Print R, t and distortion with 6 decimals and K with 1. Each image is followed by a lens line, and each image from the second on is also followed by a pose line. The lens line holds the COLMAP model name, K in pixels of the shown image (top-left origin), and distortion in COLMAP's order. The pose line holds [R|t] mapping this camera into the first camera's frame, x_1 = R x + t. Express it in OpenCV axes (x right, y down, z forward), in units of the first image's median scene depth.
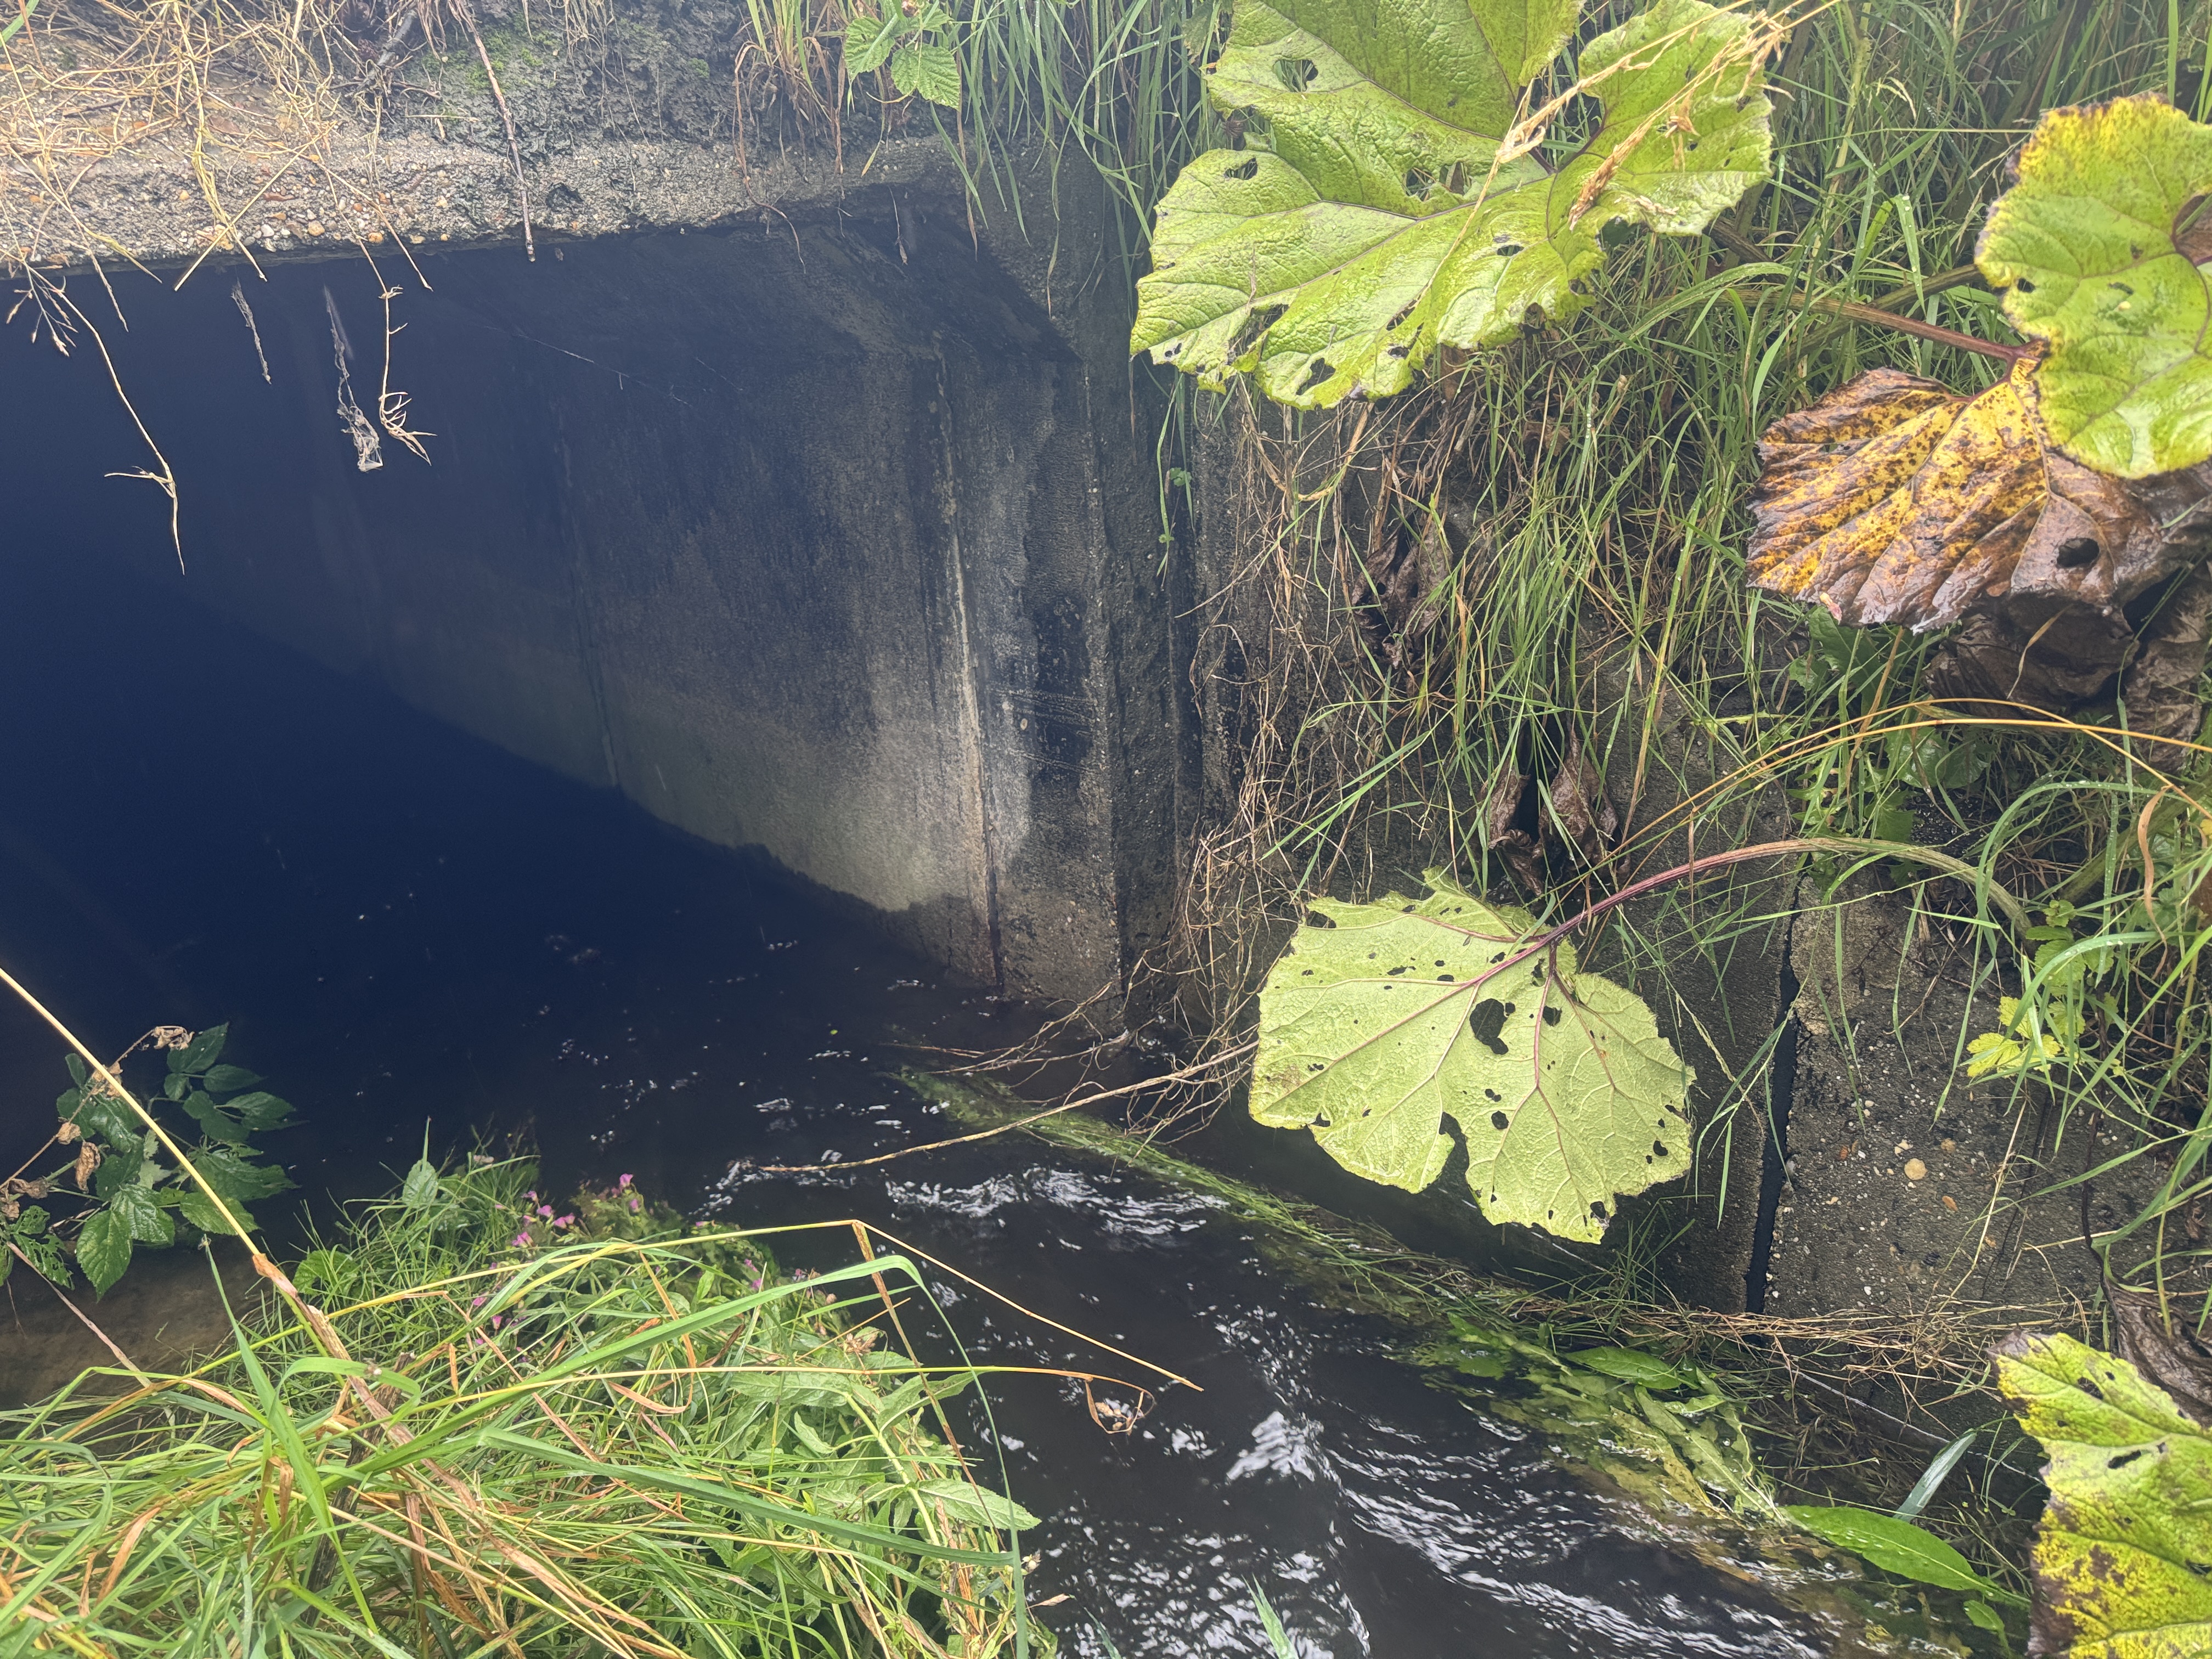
lens RADIAL K [[1558.4, 0, 1105.8], [0, 1558.4, 837.7], [0, 0, 1]] dist [0.088727, -0.118532]
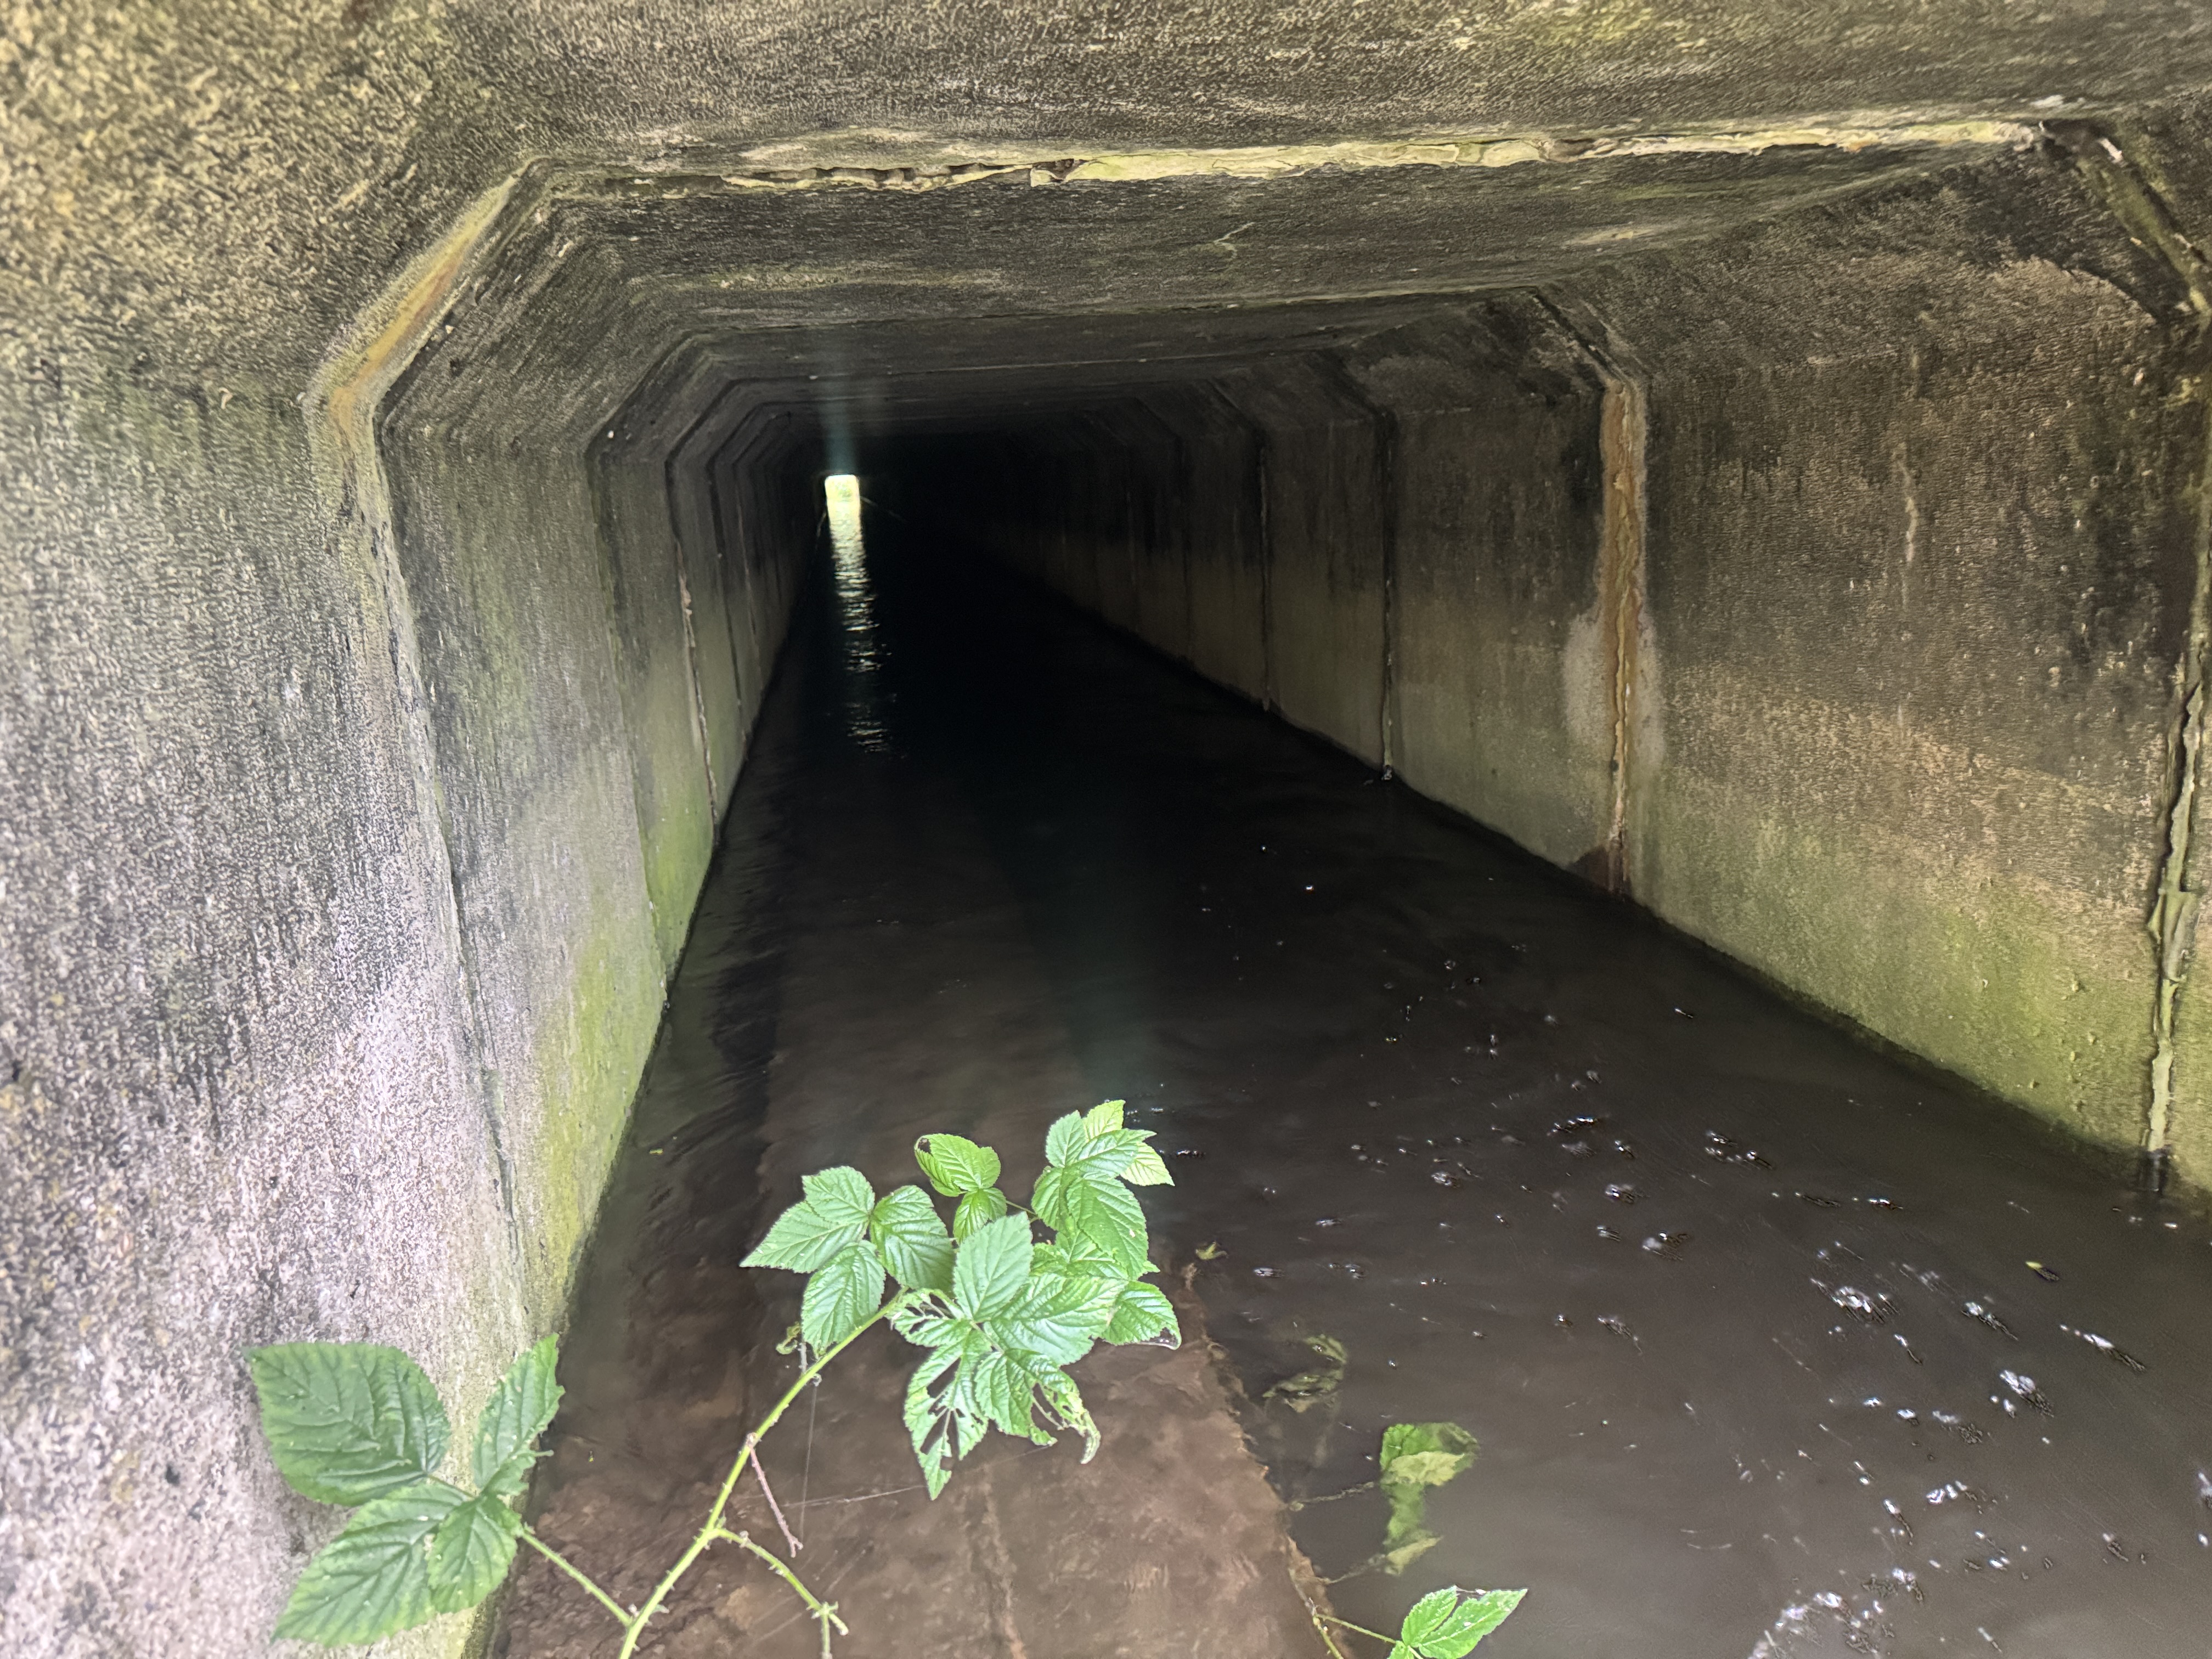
lens RADIAL K [[1569.6, 0, 1107.3], [0, 1569.6, 833.7], [0, 0, 1]] dist [0.037365, -0.052985]
pose [[0.819926, 0.122468, -0.559216, -0.488854], [-0.193538, 0.978632, -0.069448, -0.049722], [0.538761, 0.165172, 0.826108, 0.539870]]
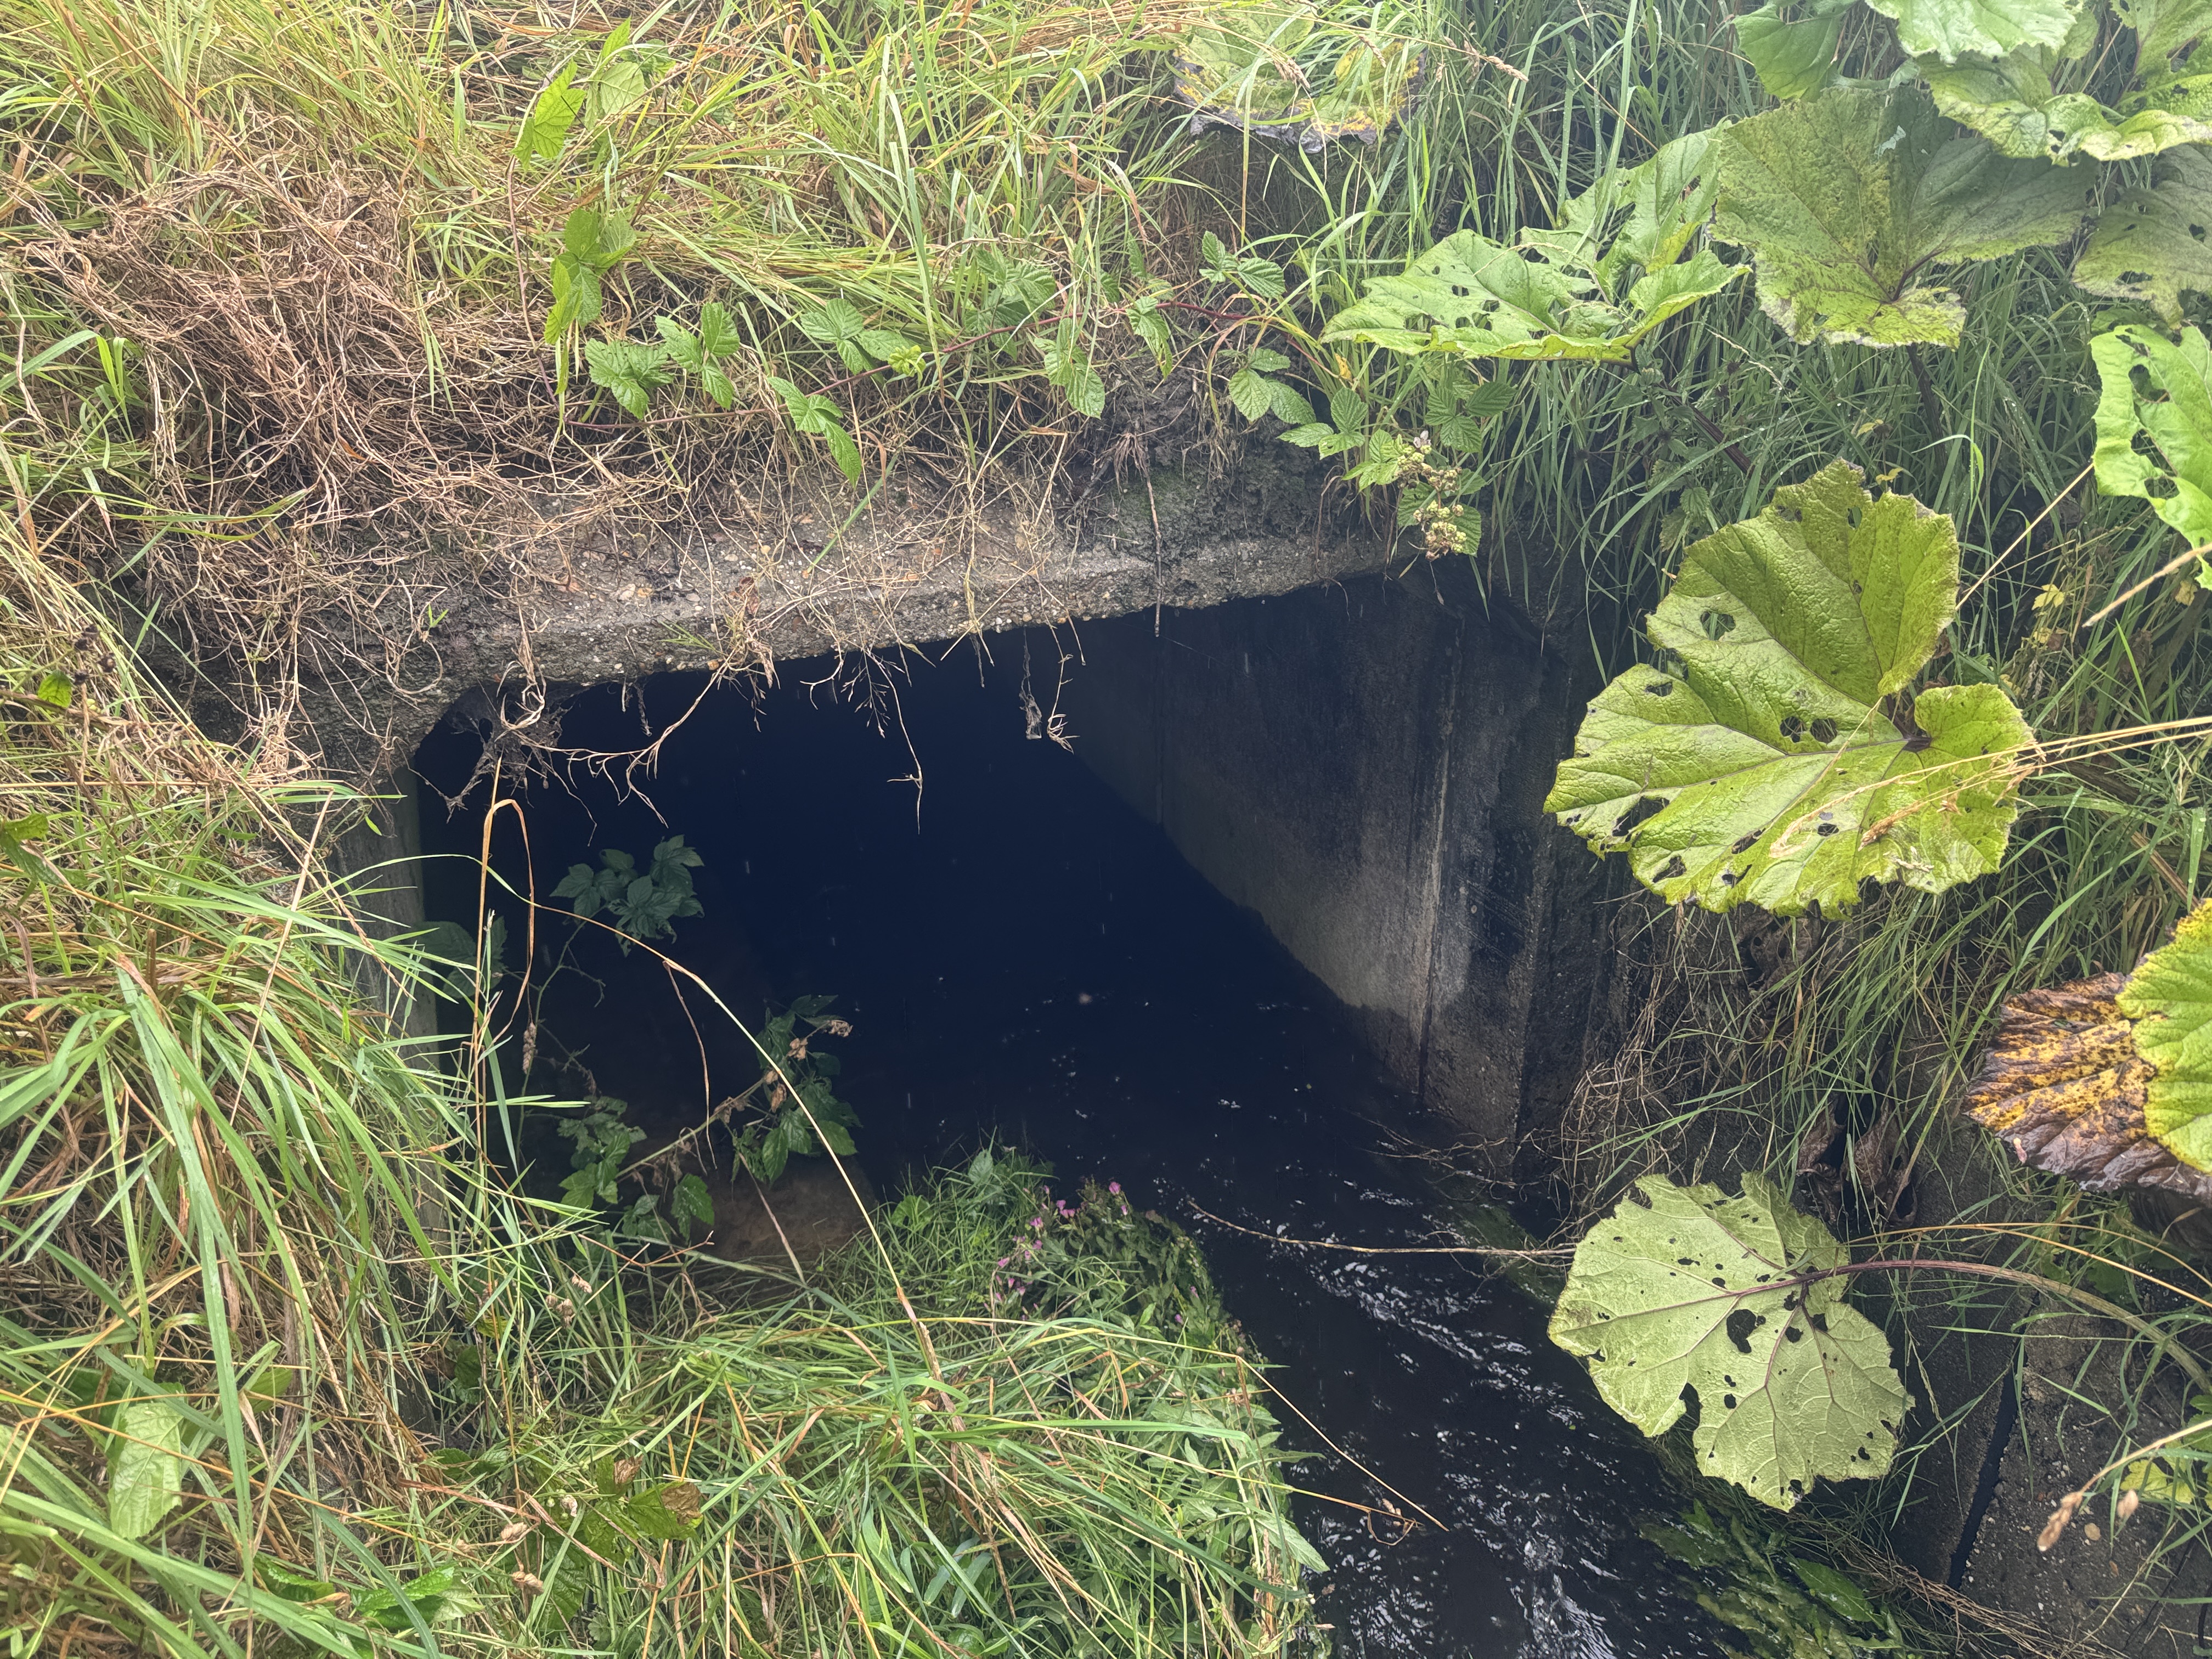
lens RADIAL K [[1562.6, 0, 1114.5], [0, 1562.6, 837.4], [0, 0, 1]] dist [0.077074, -0.115342]
pose [[0.929279, 0.199063, -0.311151, 0.059826], [-0.175688, 0.979175, 0.101732, -0.214570], [0.324922, -0.039872, 0.944900, -0.260648]]
